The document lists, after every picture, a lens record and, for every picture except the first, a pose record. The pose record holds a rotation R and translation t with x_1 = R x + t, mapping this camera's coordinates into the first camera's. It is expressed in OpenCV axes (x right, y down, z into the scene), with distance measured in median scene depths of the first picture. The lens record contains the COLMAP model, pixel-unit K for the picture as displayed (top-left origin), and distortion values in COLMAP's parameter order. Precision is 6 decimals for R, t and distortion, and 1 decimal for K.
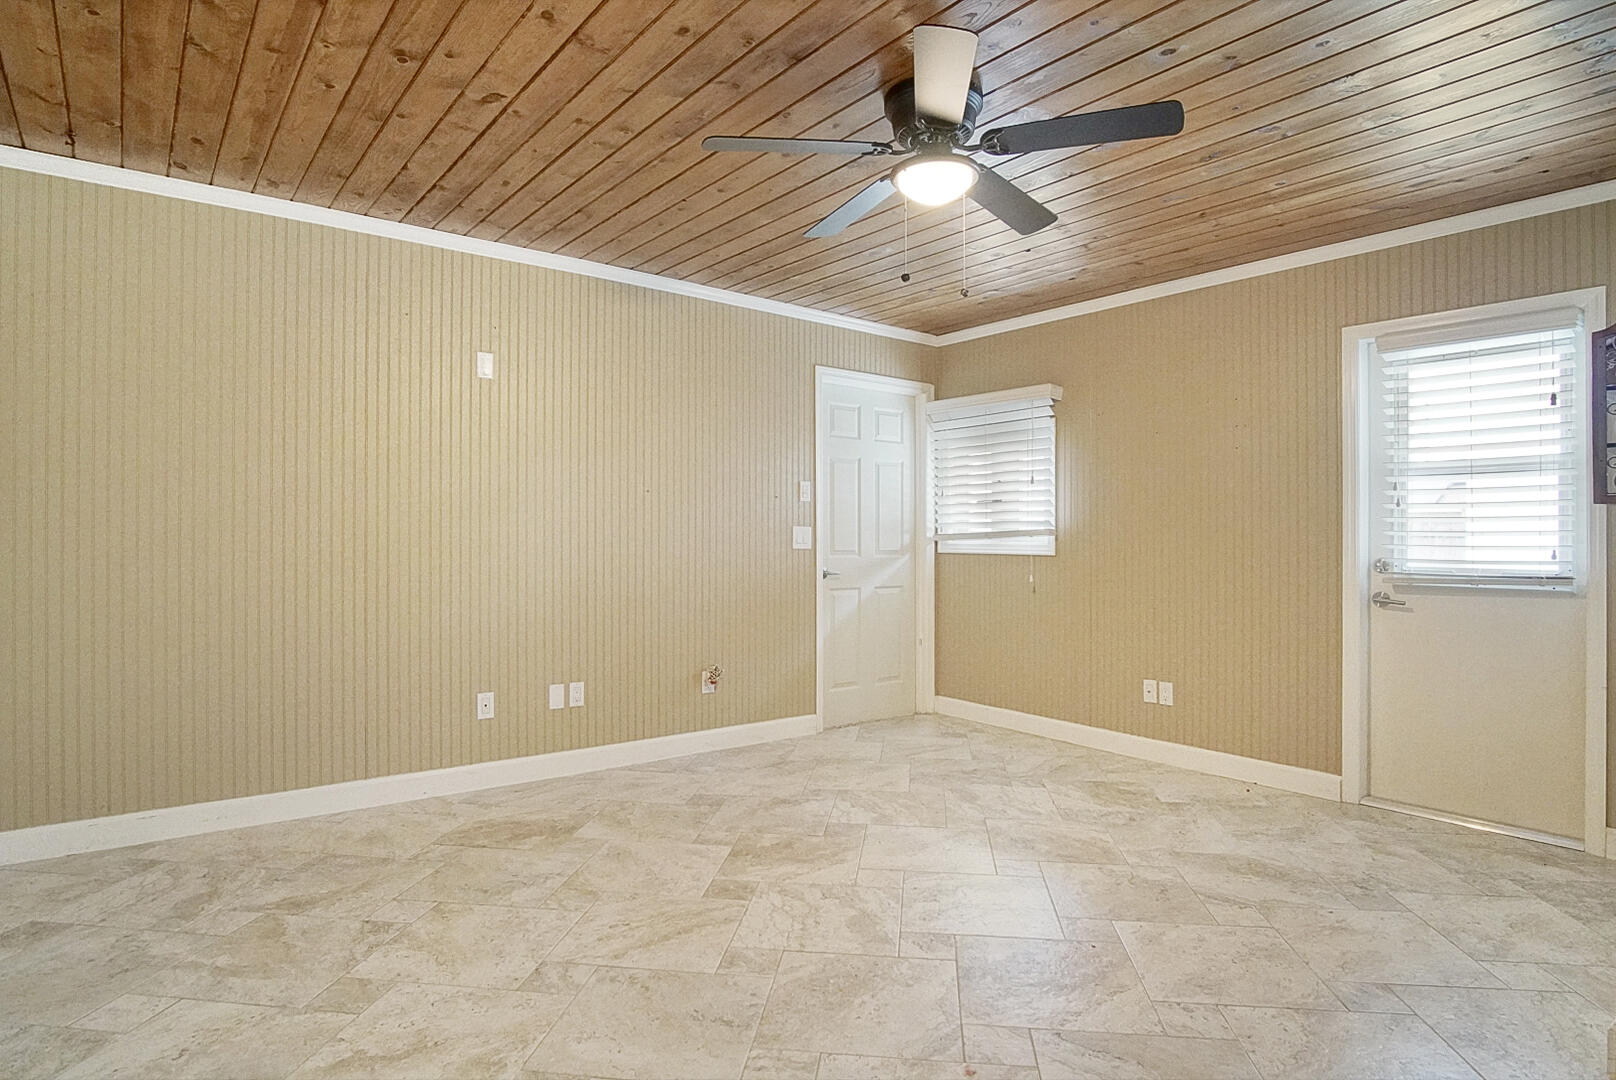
lens RADIAL K [[861.5, 0, 807.2], [0, 861.5, 535.6], [0, 0, 1]] dist [-0.028738, 0.001190]
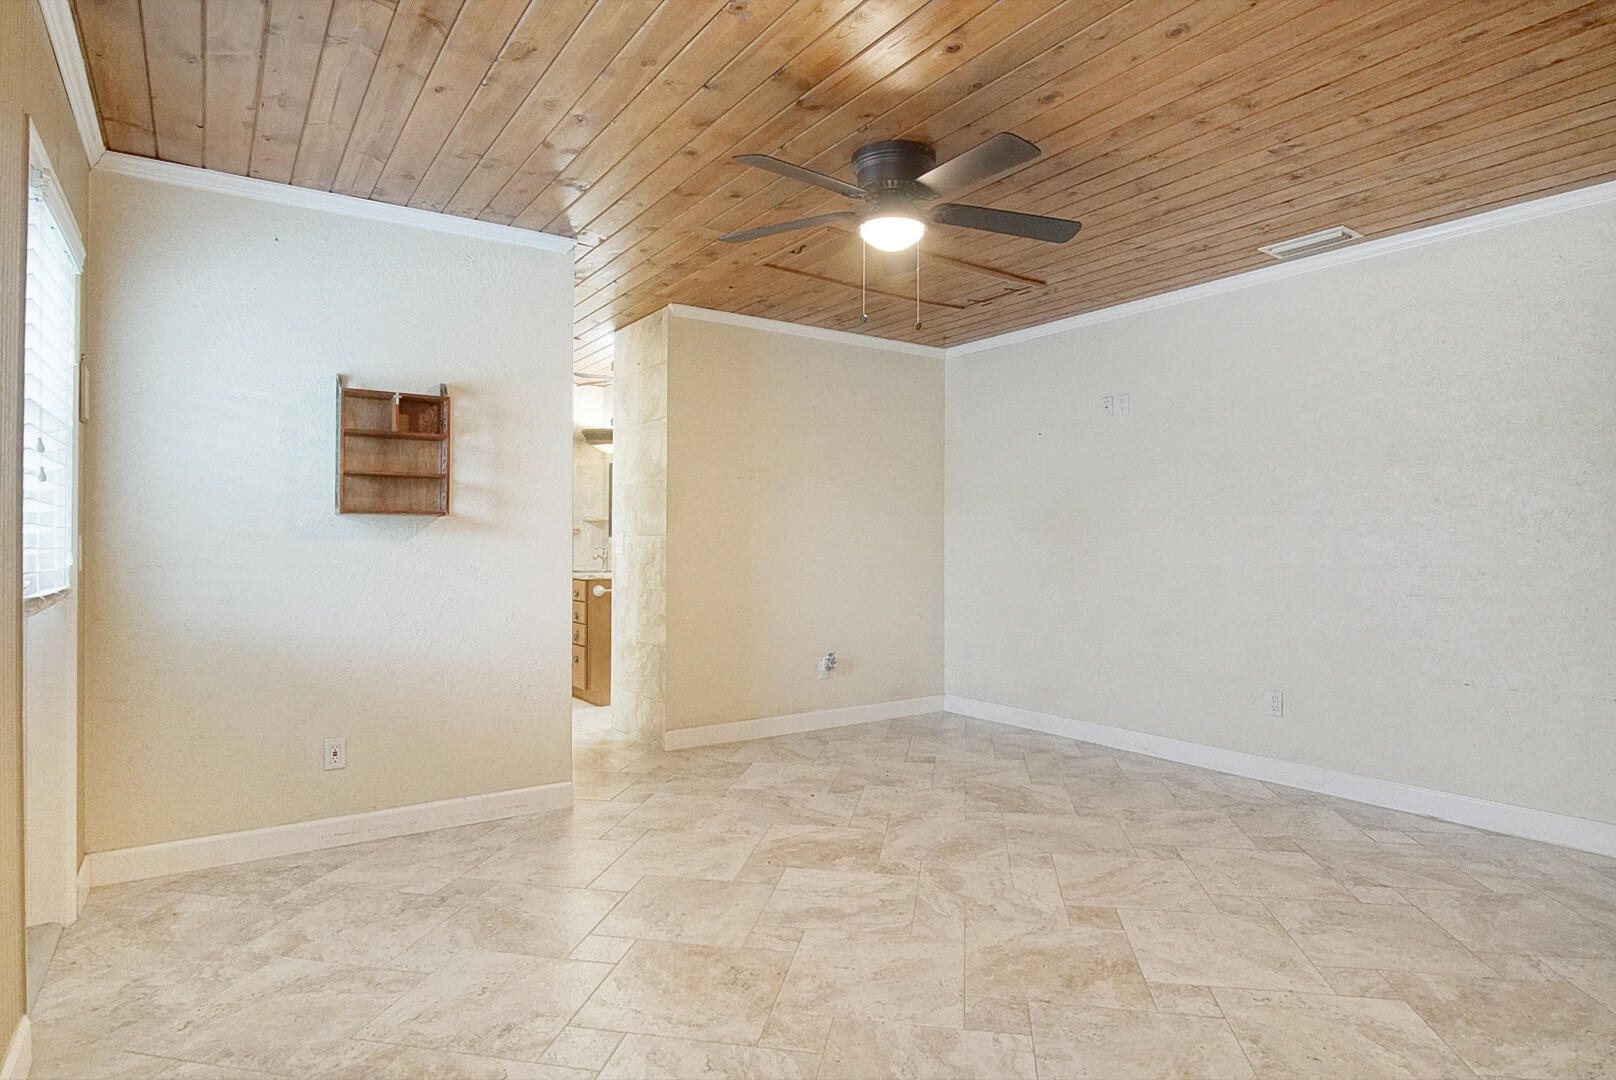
lens RADIAL K [[861.5, 0, 806.5], [0, 861.5, 535.1], [0, 0, 1]] dist [-0.028738, 0.001190]
pose [[-0.998784, -0.006864, 0.048830, 0.185268], [-0.007304, 0.999934, -0.008836, -0.003114], [-0.048766, -0.009182, -0.998768, 1.941716]]
